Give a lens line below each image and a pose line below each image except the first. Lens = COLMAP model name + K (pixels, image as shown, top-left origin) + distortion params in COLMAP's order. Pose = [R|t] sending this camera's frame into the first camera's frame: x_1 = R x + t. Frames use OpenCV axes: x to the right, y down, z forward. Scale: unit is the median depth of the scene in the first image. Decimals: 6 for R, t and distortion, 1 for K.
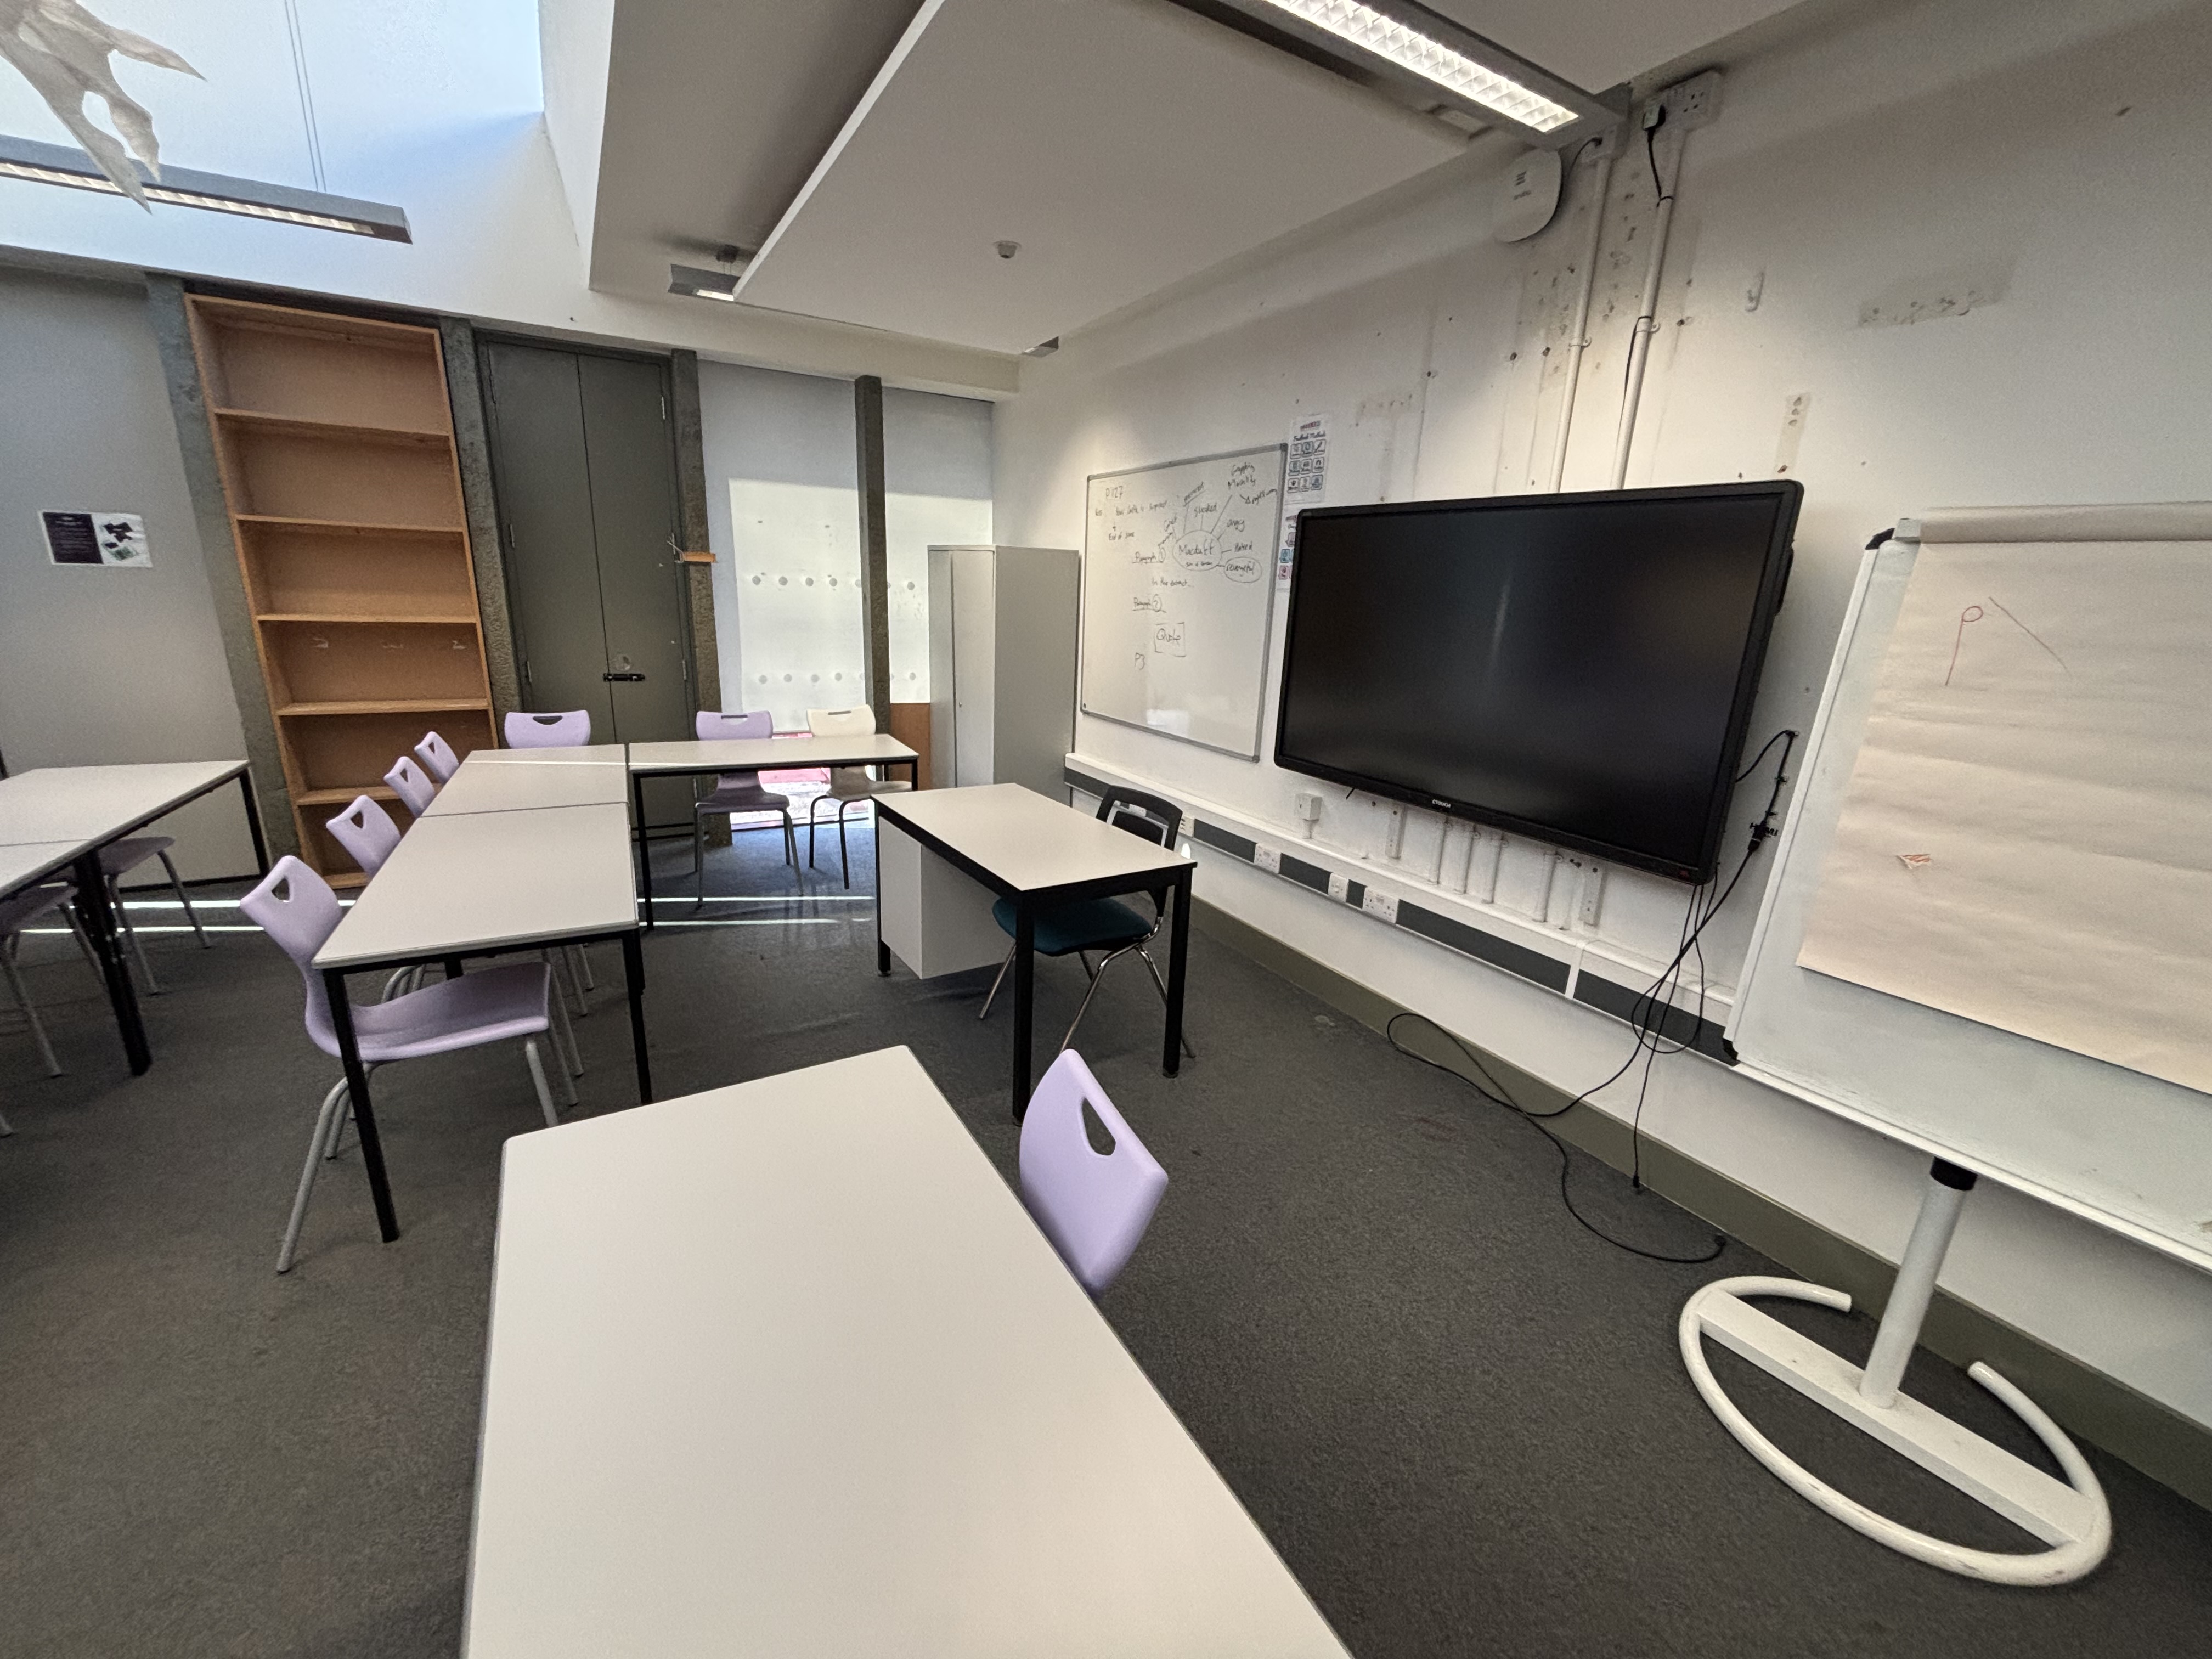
lens RADIAL K [[892.7, 0, 1112.3], [0, 892.7, 837.0], [0, 0, 1]] dist [-0.022048, 0.007113]
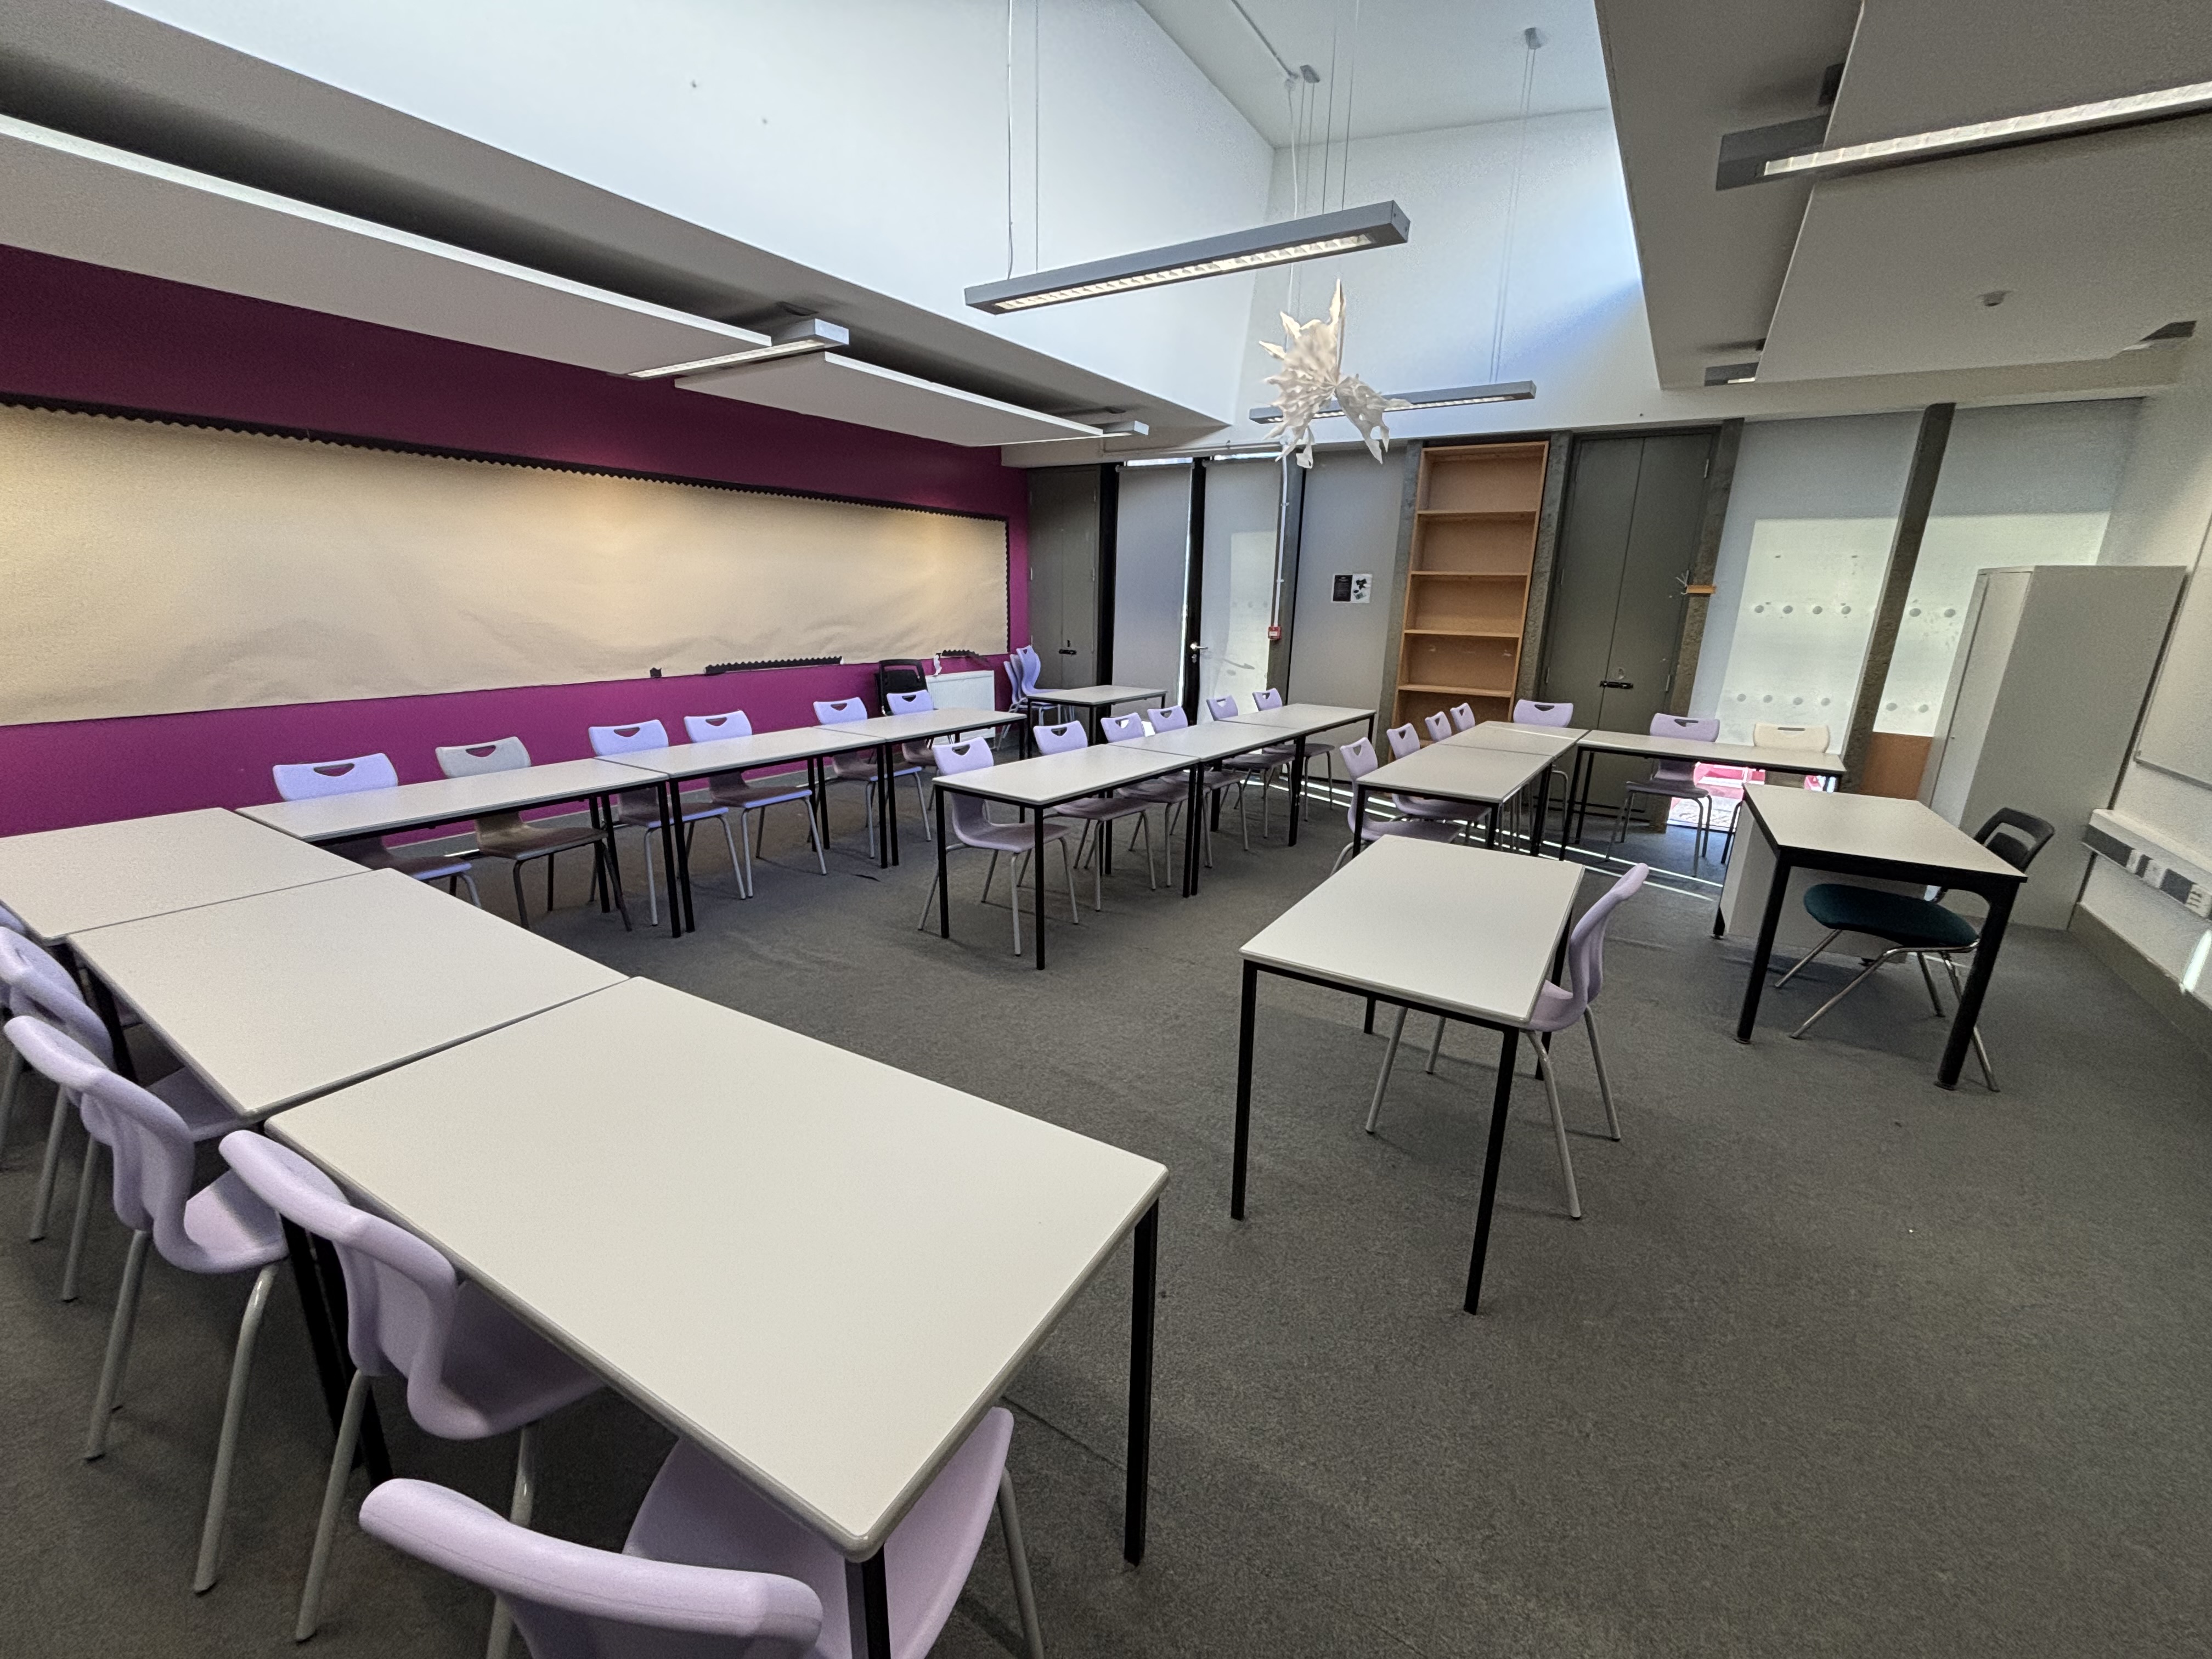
lens RADIAL K [[887.4, 0, 1106.0], [0, 887.4, 829.5], [0, 0, 1]] dist [-0.001071, -0.000092]
pose [[0.444706, 0.203041, -0.872359, 0.324092], [-0.247566, 0.963888, 0.098141, 0.089057], [0.860783, 0.172322, 0.478913, -0.237221]]
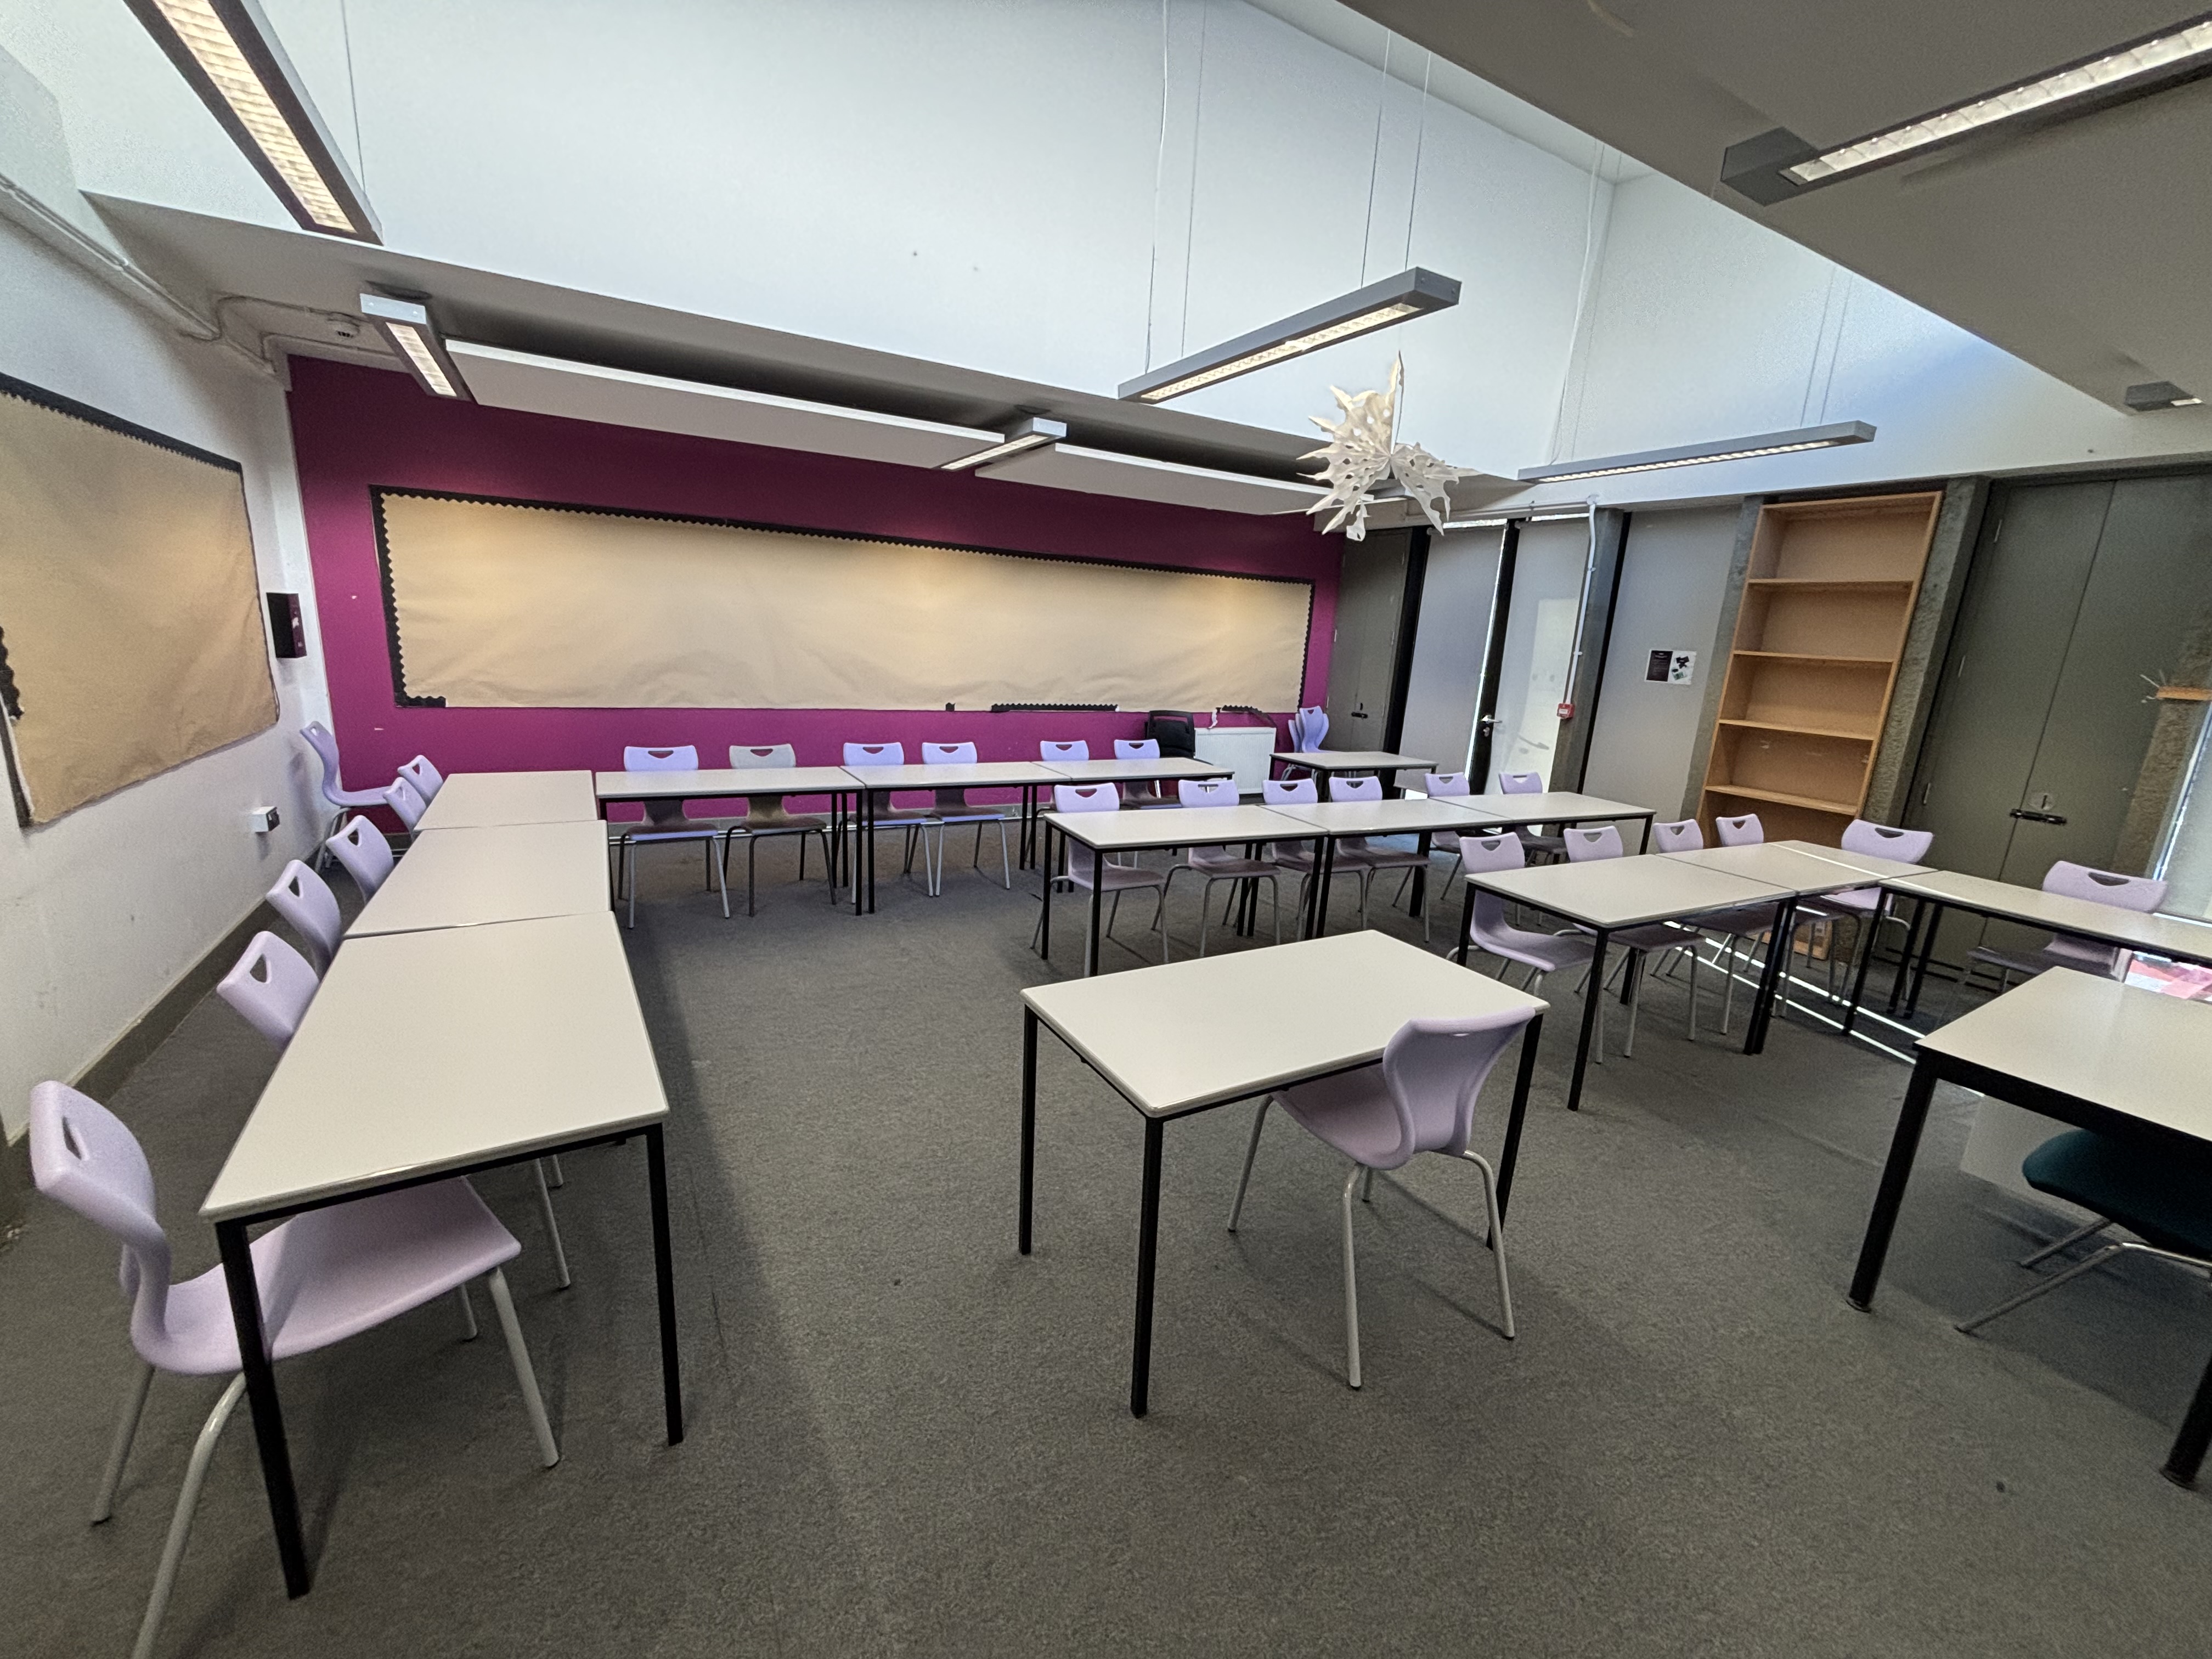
lens RADIAL K [[887.4, 0, 1106.0], [0, 887.4, 829.5], [0, 0, 1]] dist [-0.001071, -0.000092]
pose [[-0.021818, 0.180944, -0.983251, 0.441476], [-0.329476, 0.927243, 0.177948, -0.016690], [0.943912, 0.327840, 0.039386, 0.071396]]
